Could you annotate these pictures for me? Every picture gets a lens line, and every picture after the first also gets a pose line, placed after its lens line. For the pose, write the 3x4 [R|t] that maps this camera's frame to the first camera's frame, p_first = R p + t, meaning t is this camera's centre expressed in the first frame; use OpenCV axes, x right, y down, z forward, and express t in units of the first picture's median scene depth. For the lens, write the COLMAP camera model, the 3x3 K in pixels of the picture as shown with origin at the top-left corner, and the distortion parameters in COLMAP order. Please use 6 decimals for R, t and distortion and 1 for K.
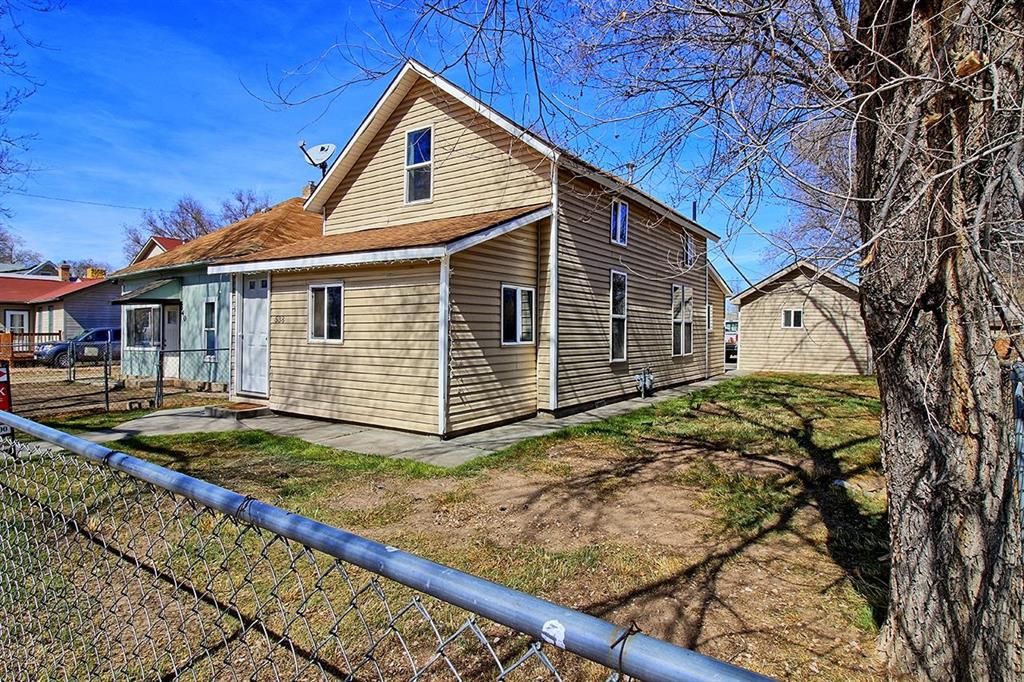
lens RADIAL K [[560.6, 0, 505.1], [0, 560.6, 337.0], [0, 0, 1]] dist [-0.005739, -0.000254]
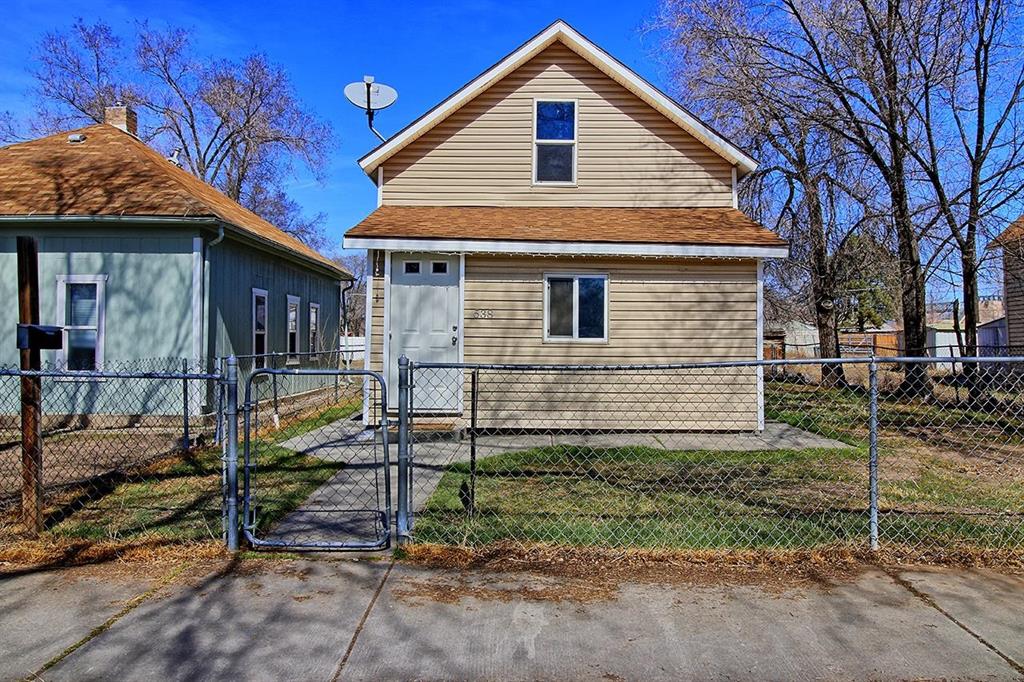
lens RADIAL K [[732.6, 0, 514.7], [0, 732.6, 343.7], [0, 0, 1]] dist [-0.003237, -0.003636]
pose [[0.820867, 0.004036, 0.571104, -0.994604], [0.003576, 0.999919, -0.012207, 0.024842], [-0.571108, 0.012063, 0.820787, 0.121071]]
